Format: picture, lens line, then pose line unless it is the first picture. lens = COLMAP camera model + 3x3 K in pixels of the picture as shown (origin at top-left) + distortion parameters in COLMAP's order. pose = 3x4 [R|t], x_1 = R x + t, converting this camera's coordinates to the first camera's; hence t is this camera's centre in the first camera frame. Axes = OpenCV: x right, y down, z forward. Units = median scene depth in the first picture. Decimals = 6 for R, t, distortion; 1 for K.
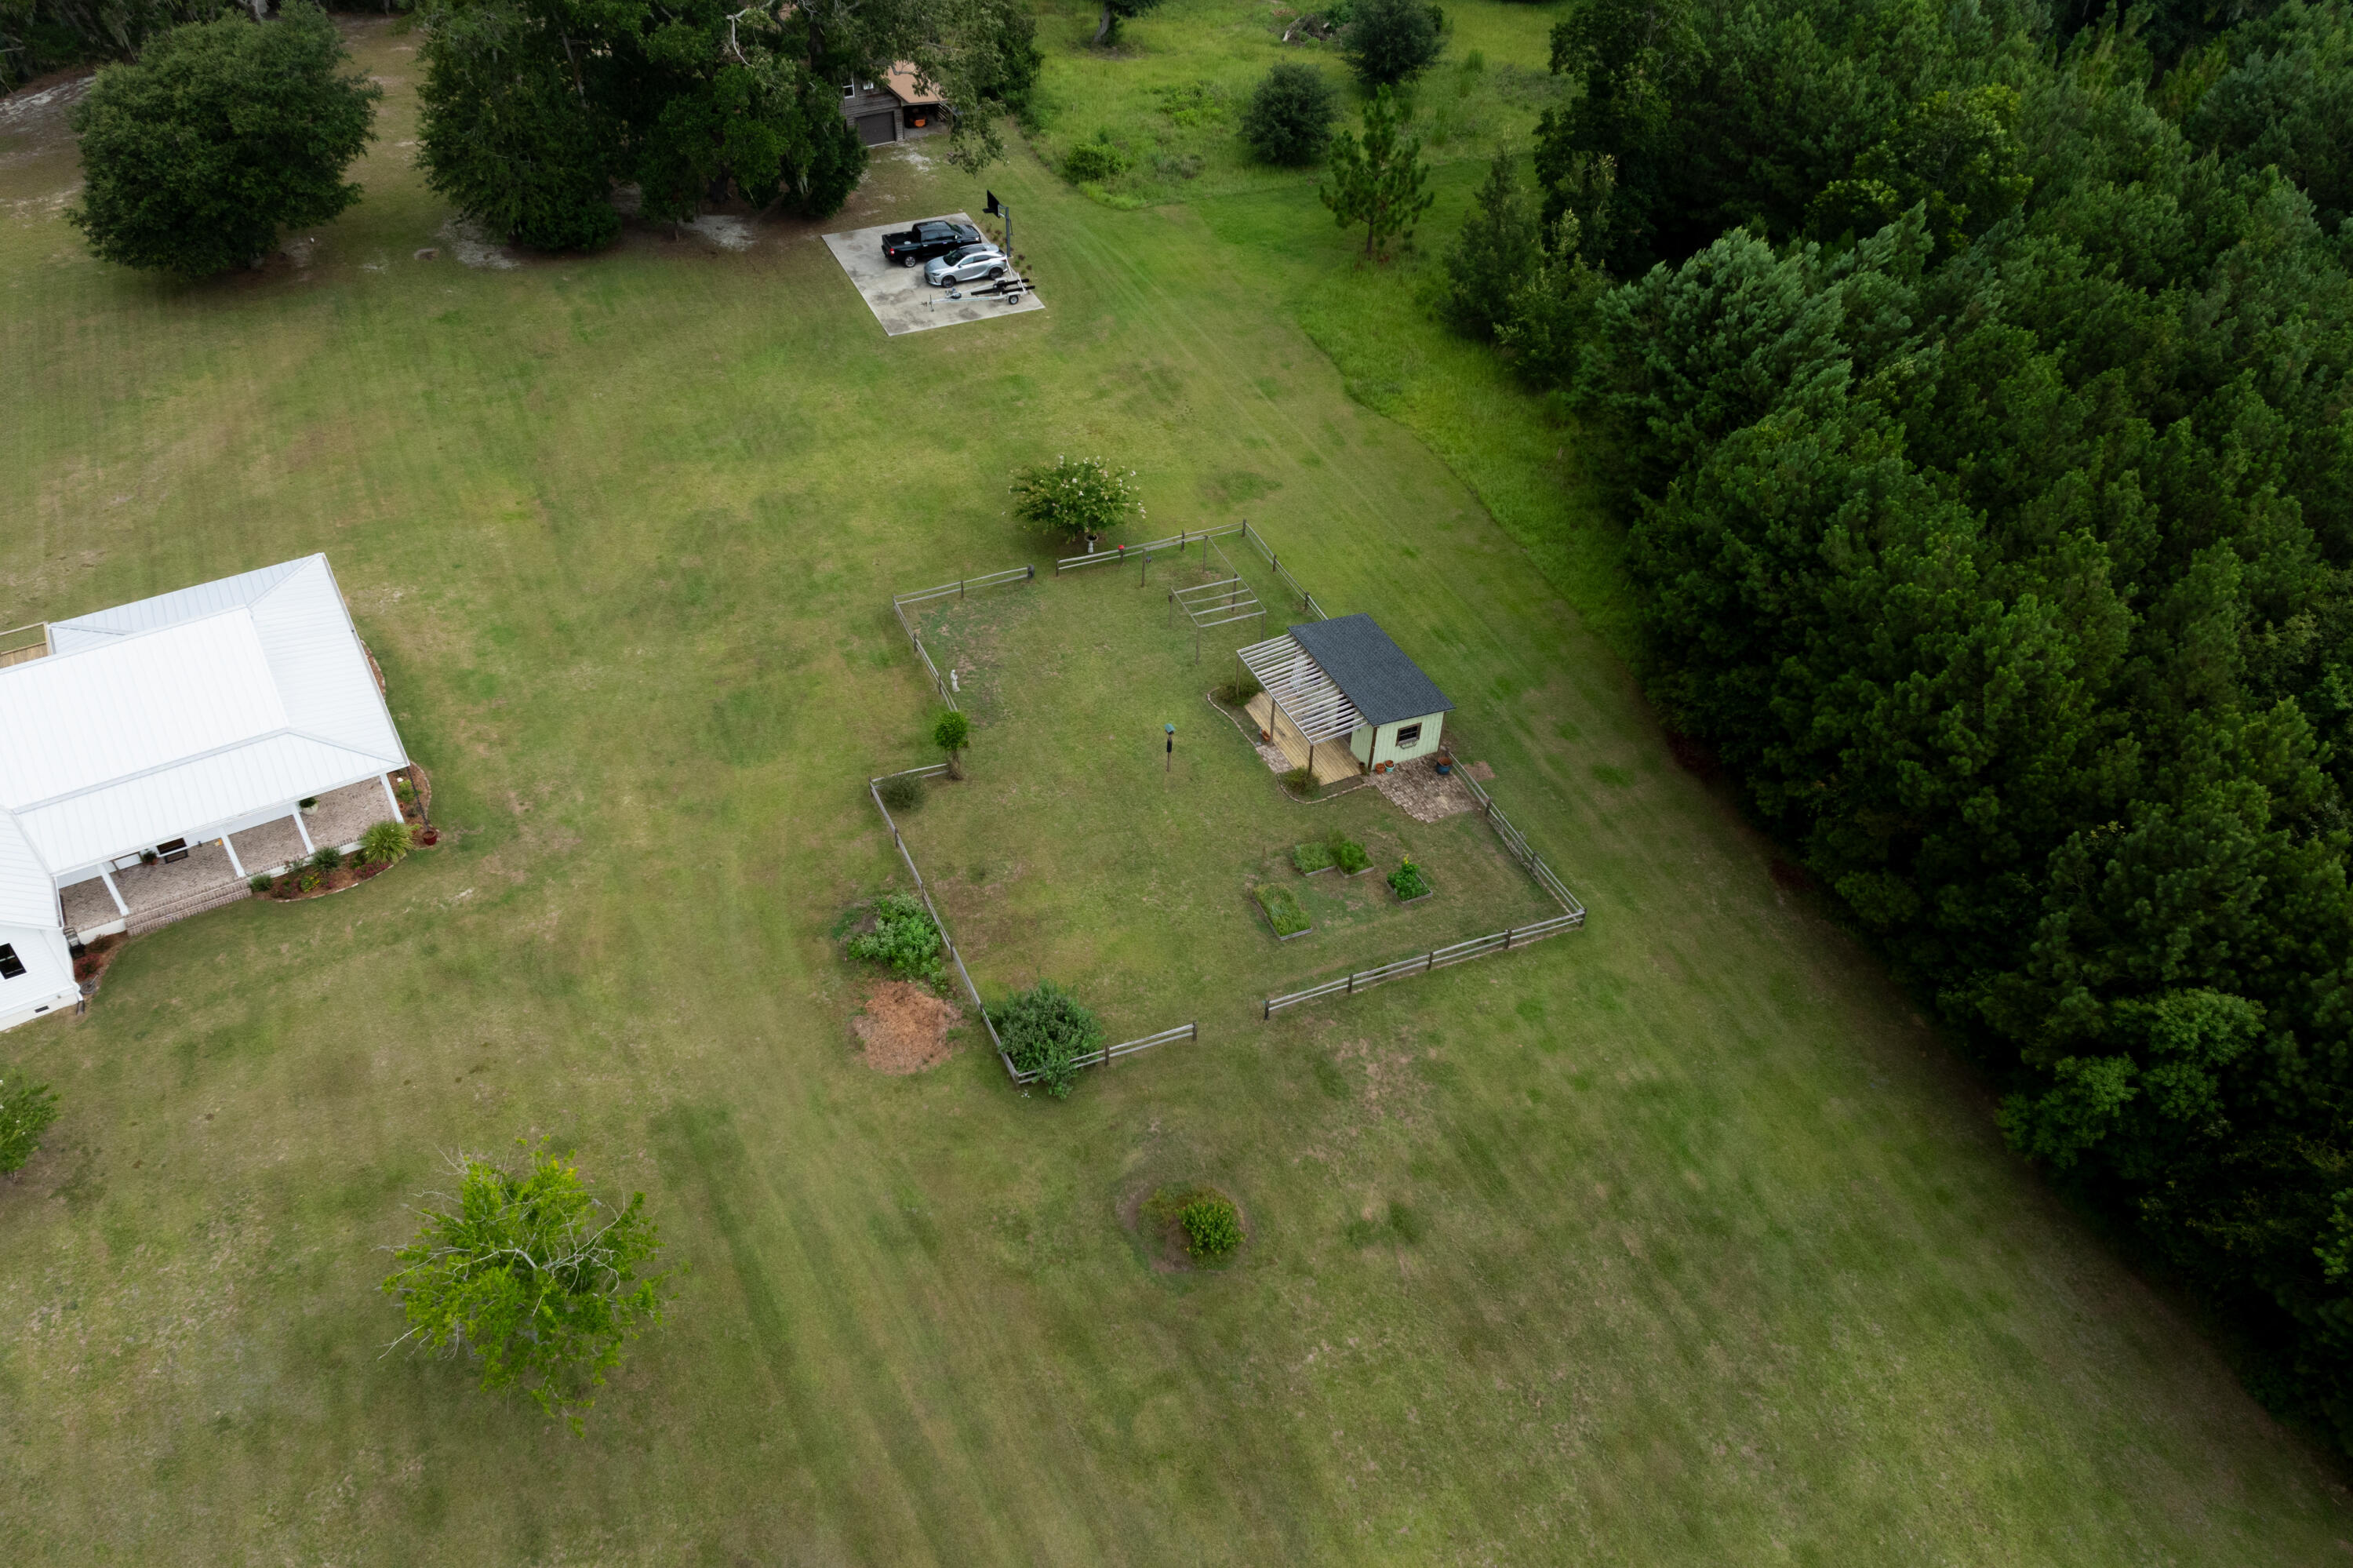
lens RADIAL K [[1691.0, 0, 1136.2], [0, 1691.0, 741.8], [0, 0, 1]] dist [0.012475, -0.021552]
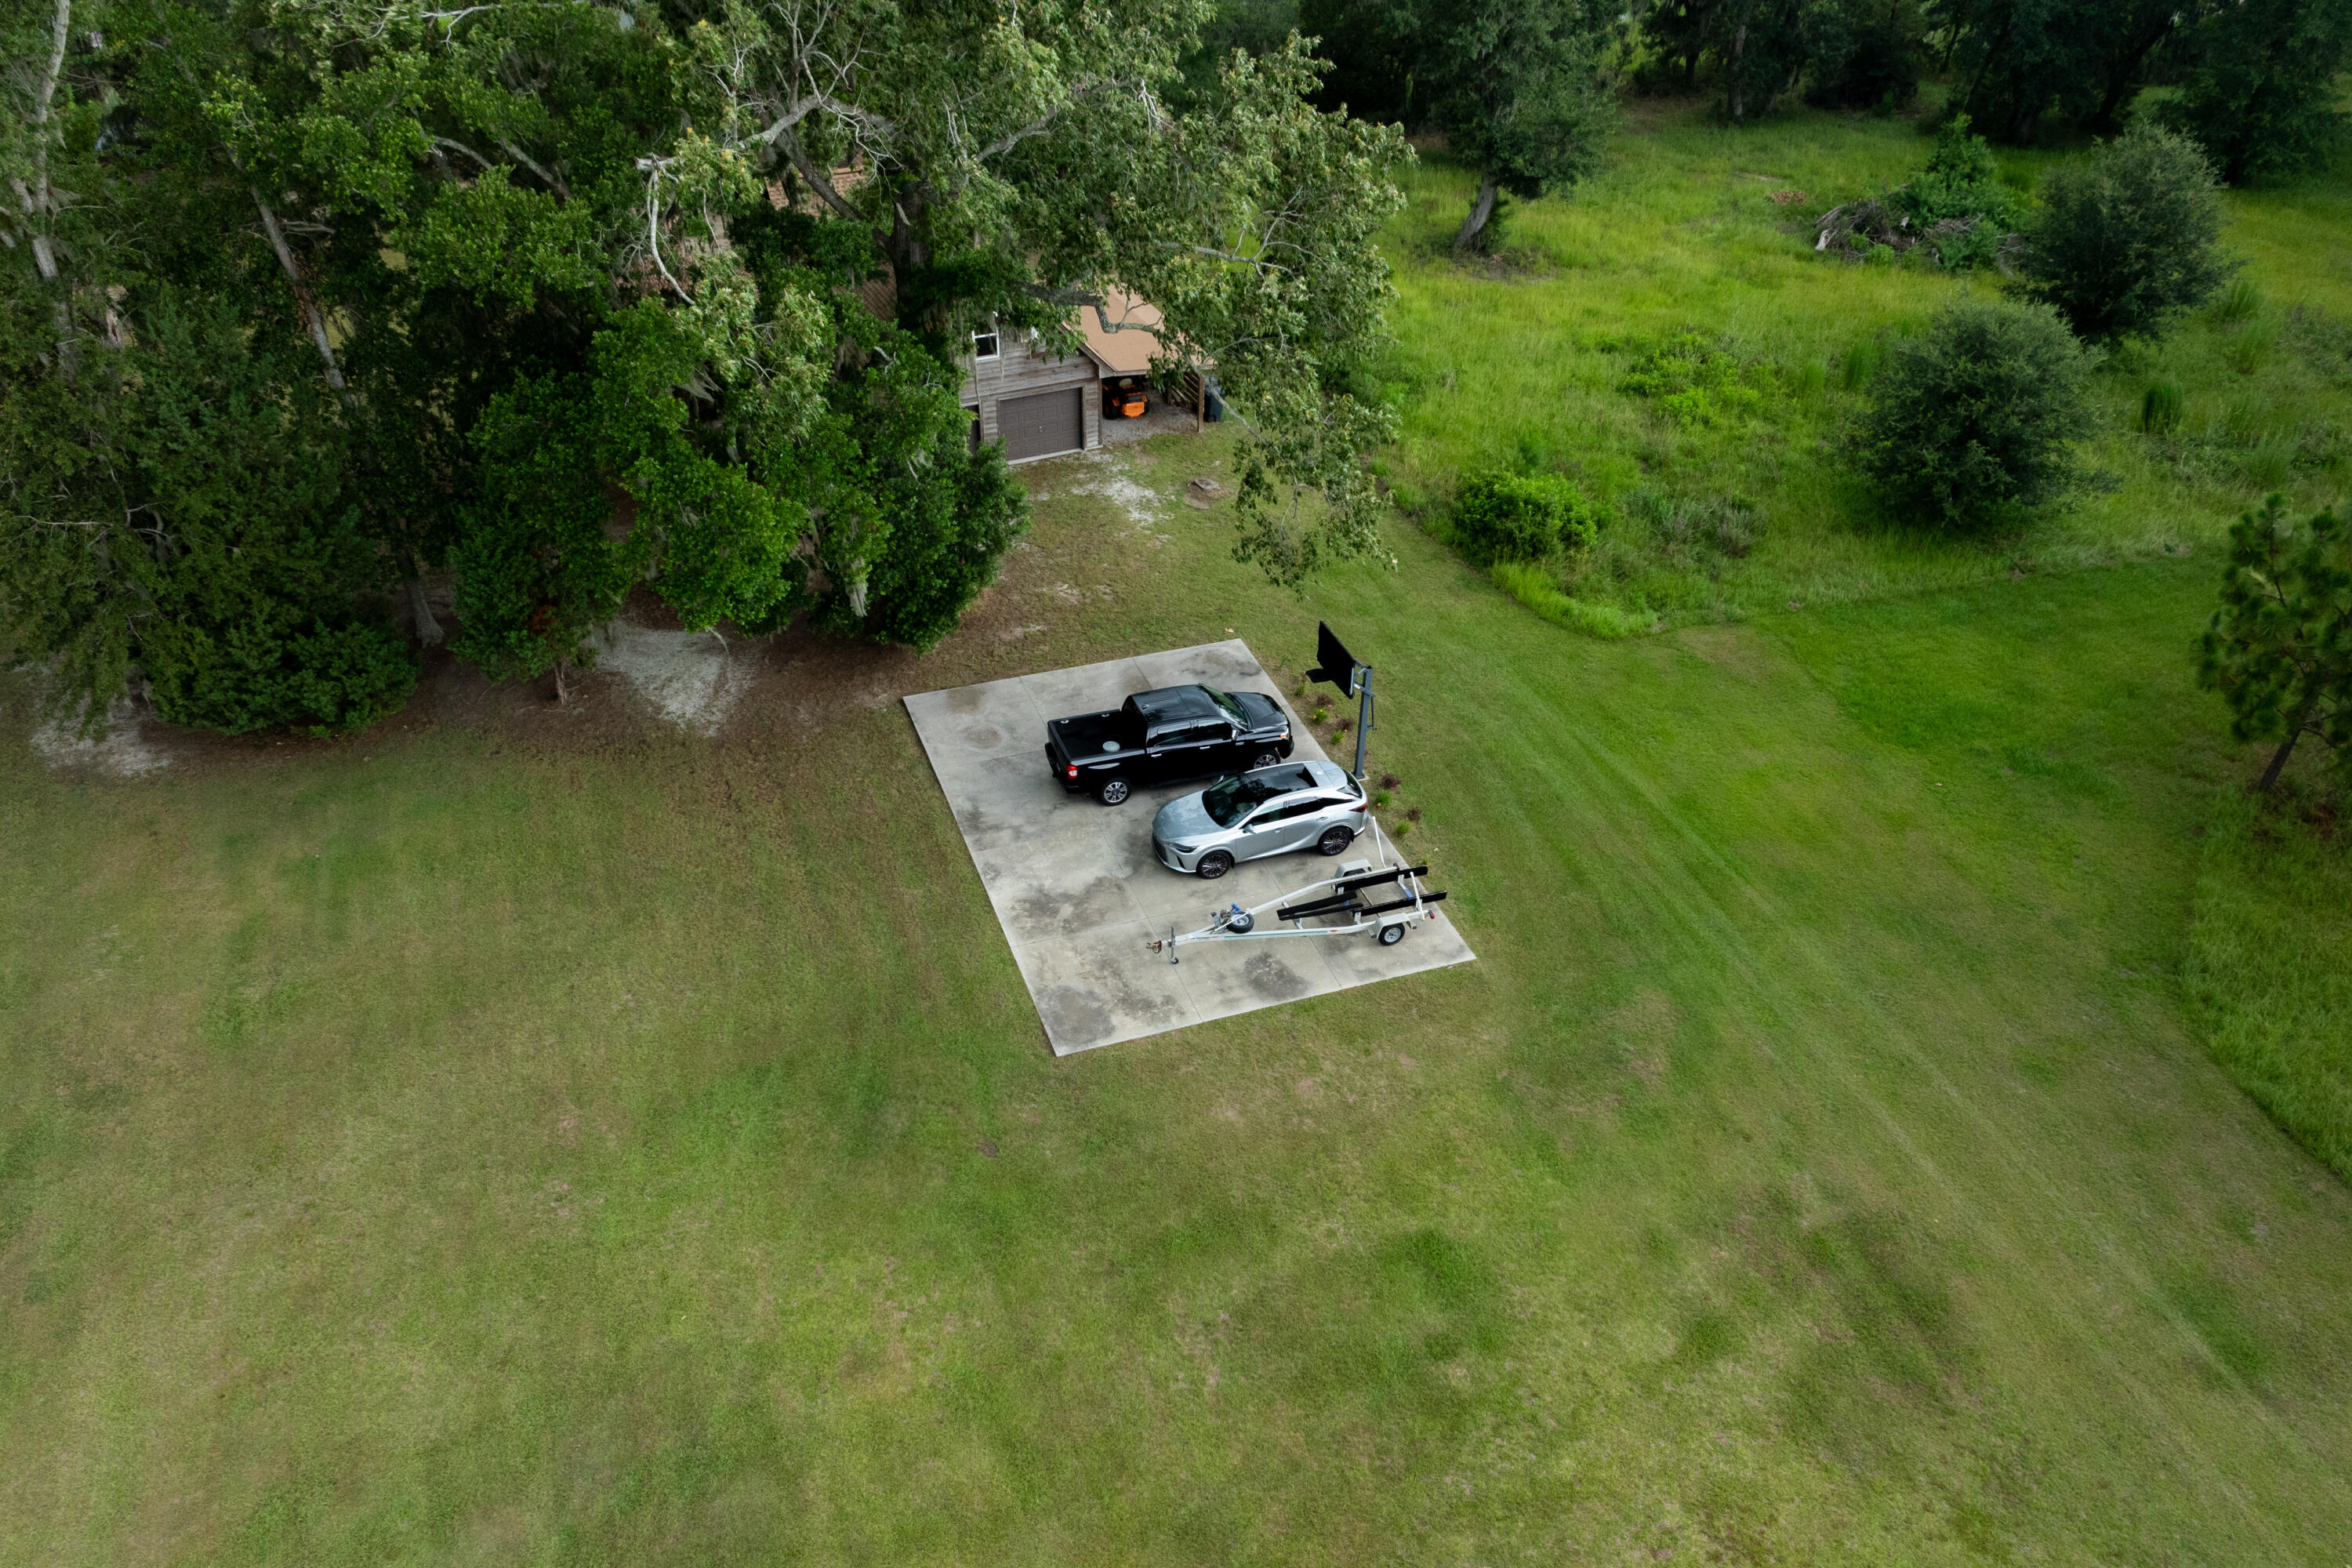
lens RADIAL K [[1767.2, 0, 1164.1], [0, 1767.2, 910.6], [0, 0, 1]] dist [0.004082, -0.007658]
pose [[0.997069, 0.042182, -0.063831, -0.100772], [-0.043923, 0.998694, -0.026114, -0.261883], [0.062646, 0.028841, 0.997619, 0.628075]]
